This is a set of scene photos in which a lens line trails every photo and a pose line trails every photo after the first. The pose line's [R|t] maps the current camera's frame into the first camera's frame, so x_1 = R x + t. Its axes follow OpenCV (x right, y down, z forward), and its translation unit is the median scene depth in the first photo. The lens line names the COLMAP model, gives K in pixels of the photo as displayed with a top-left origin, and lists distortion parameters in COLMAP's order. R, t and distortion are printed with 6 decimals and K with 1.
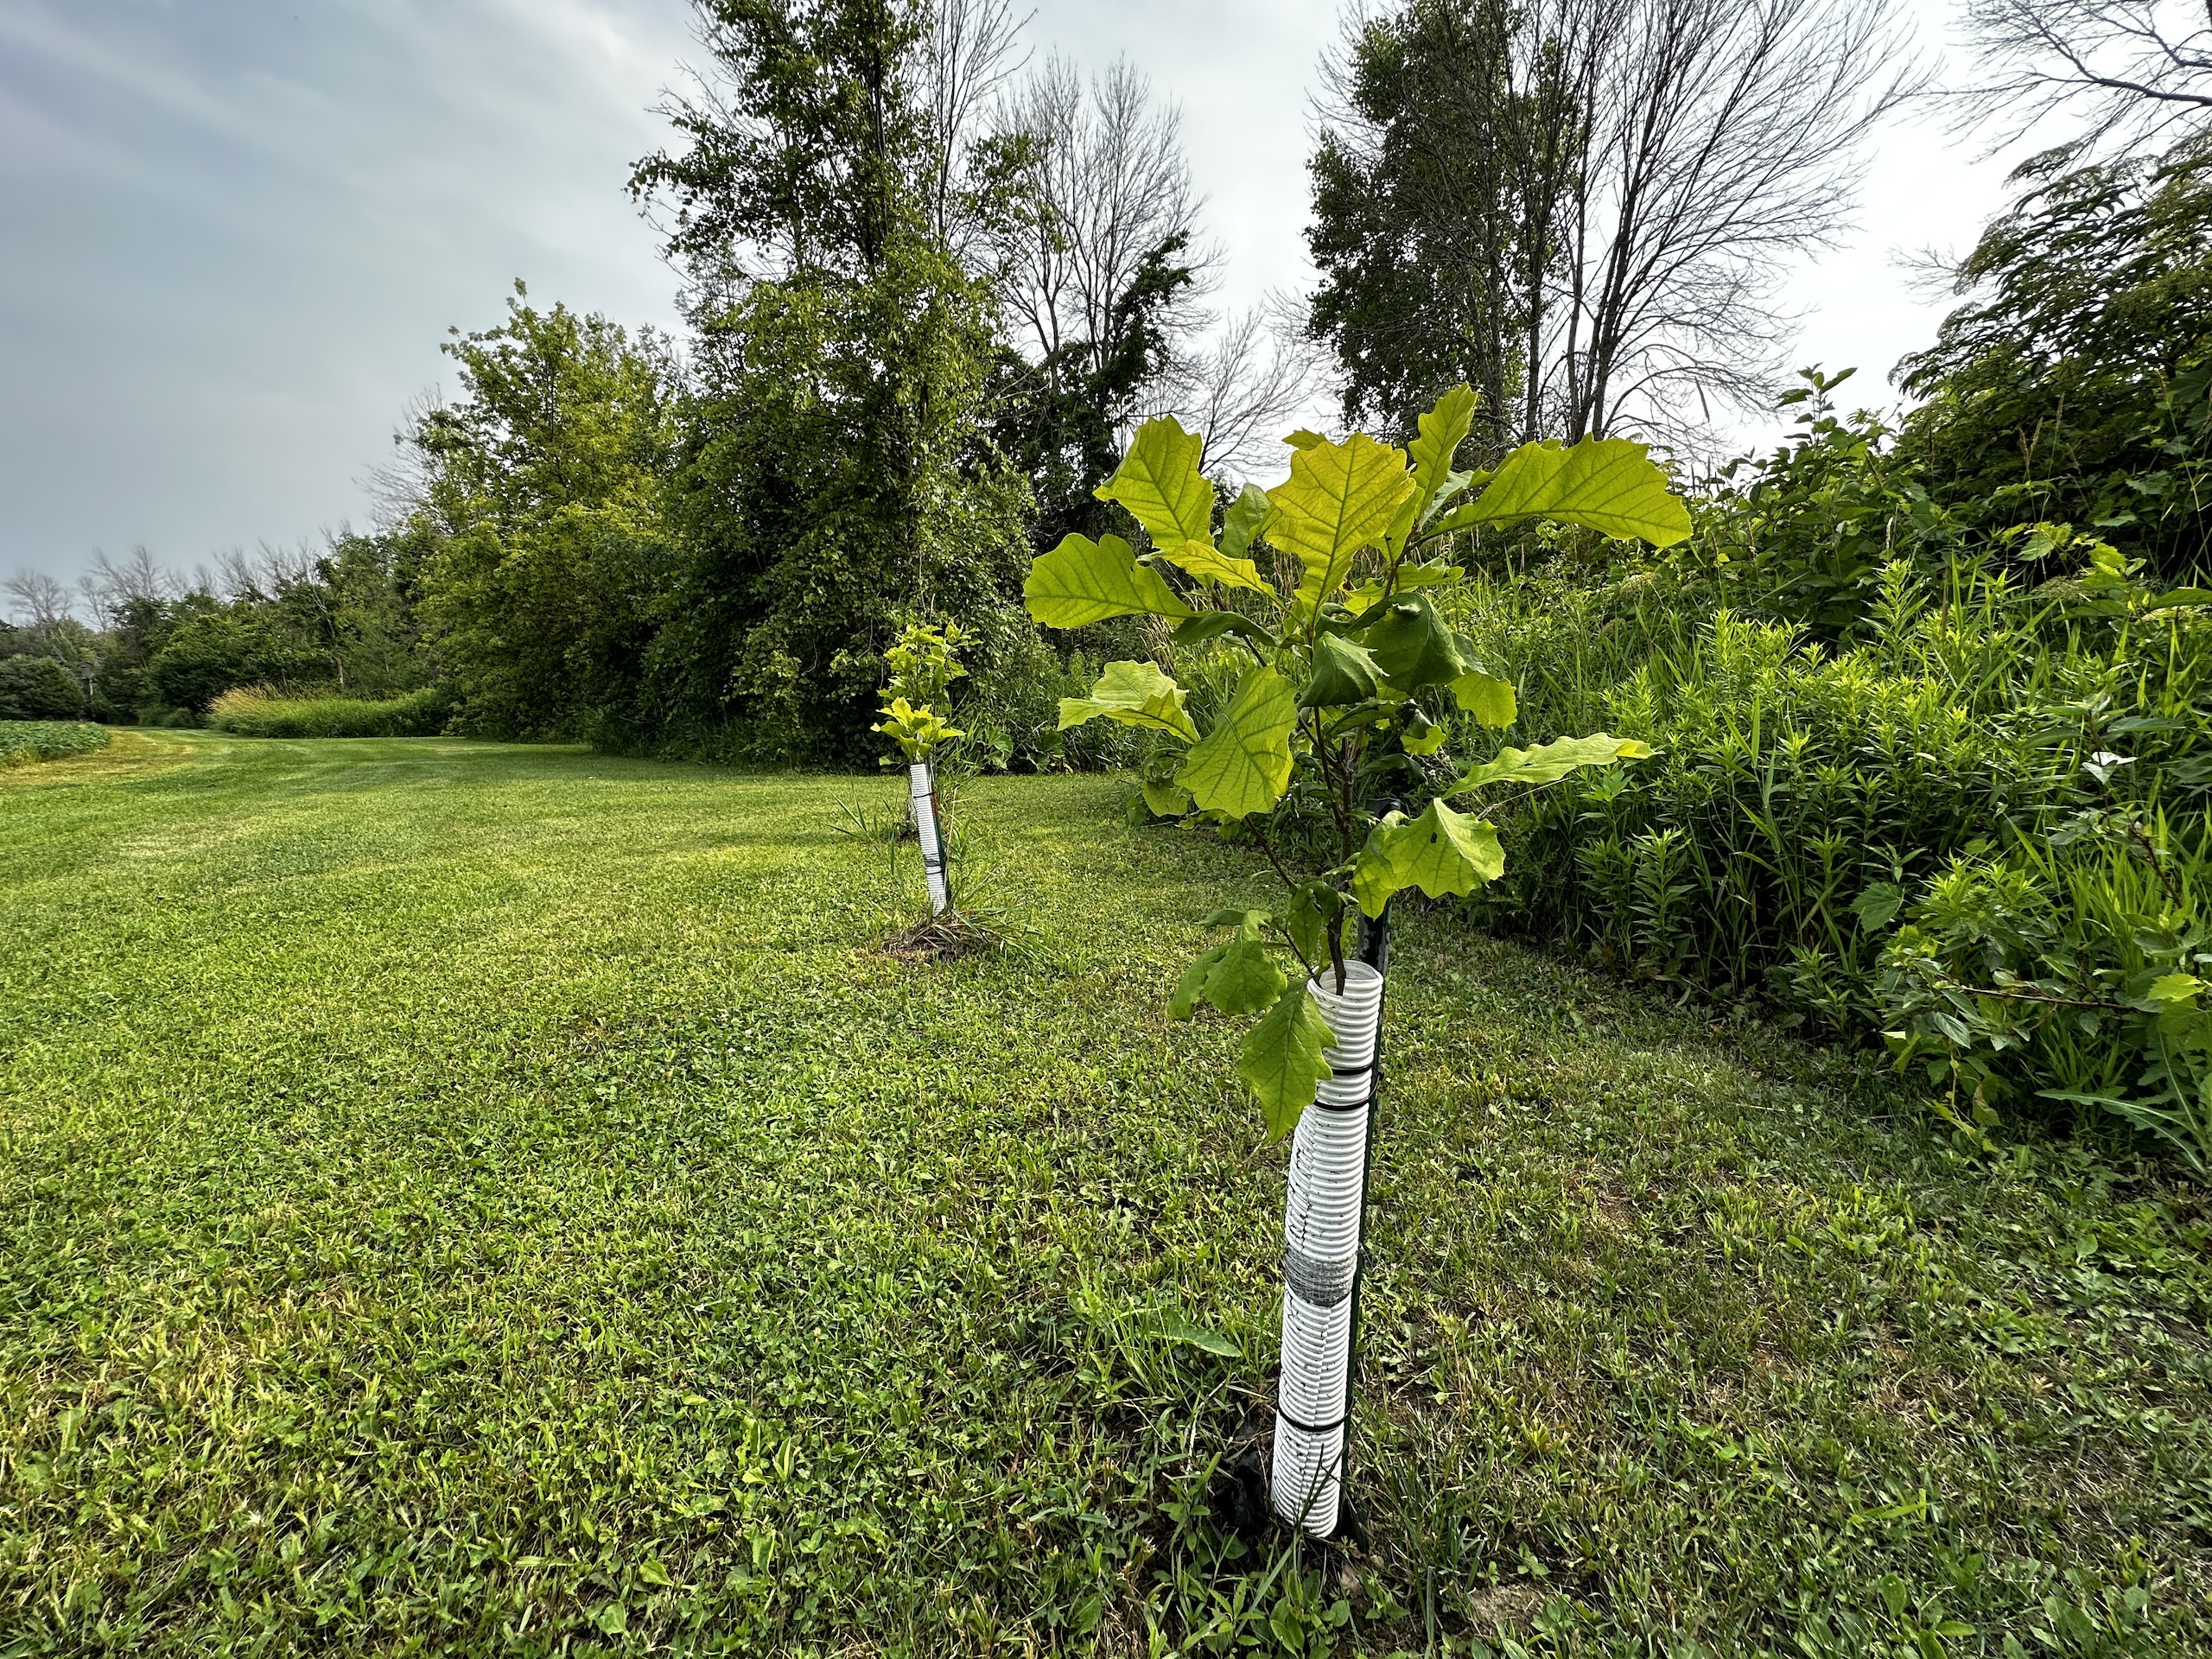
lens RADIAL K [[886.6, 0, 1109.9], [0, 886.6, 832.1], [0, 0, 1]] dist [0.001596, 0.000026]
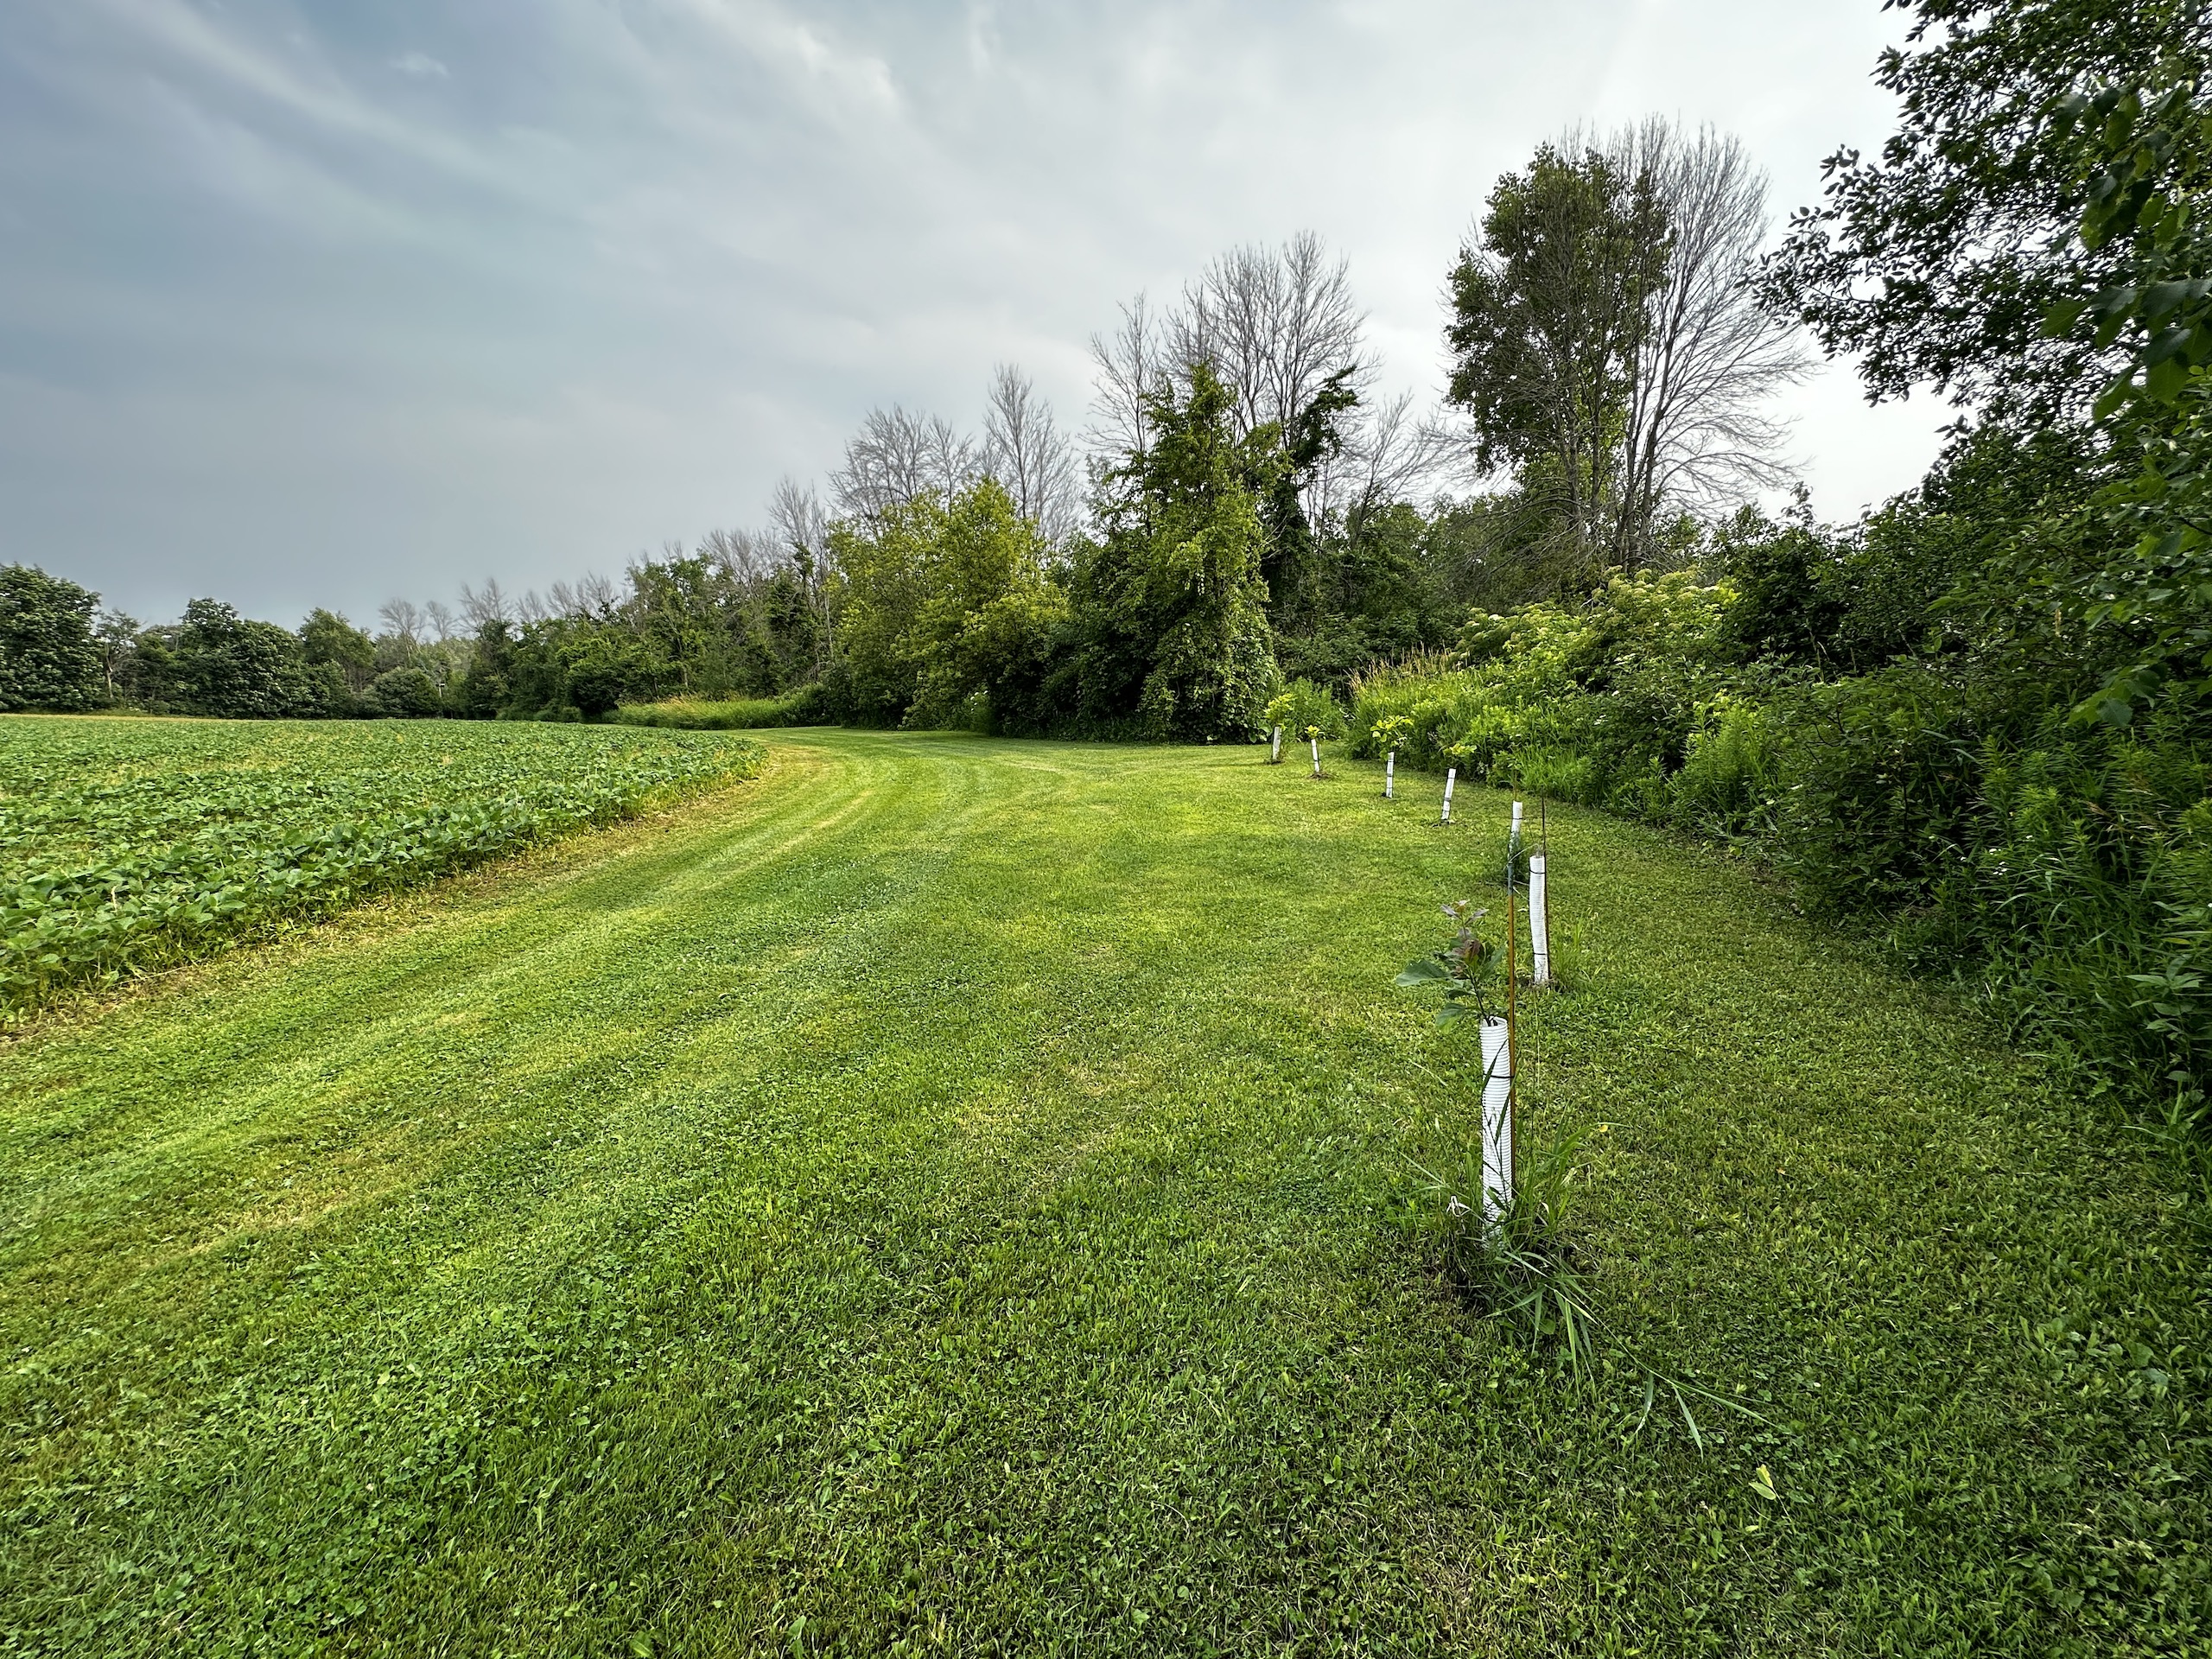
lens RADIAL K [[886.6, 0, 1100.7], [0, 886.6, 833.4], [0, 0, 1]] dist [0.001596, 0.000026]
pose [[0.985084, 0.000871, -0.172071, -0.058551], [0.004318, 0.999547, 0.029780, 0.030207], [0.172019, -0.030079, 0.984634, -0.417121]]
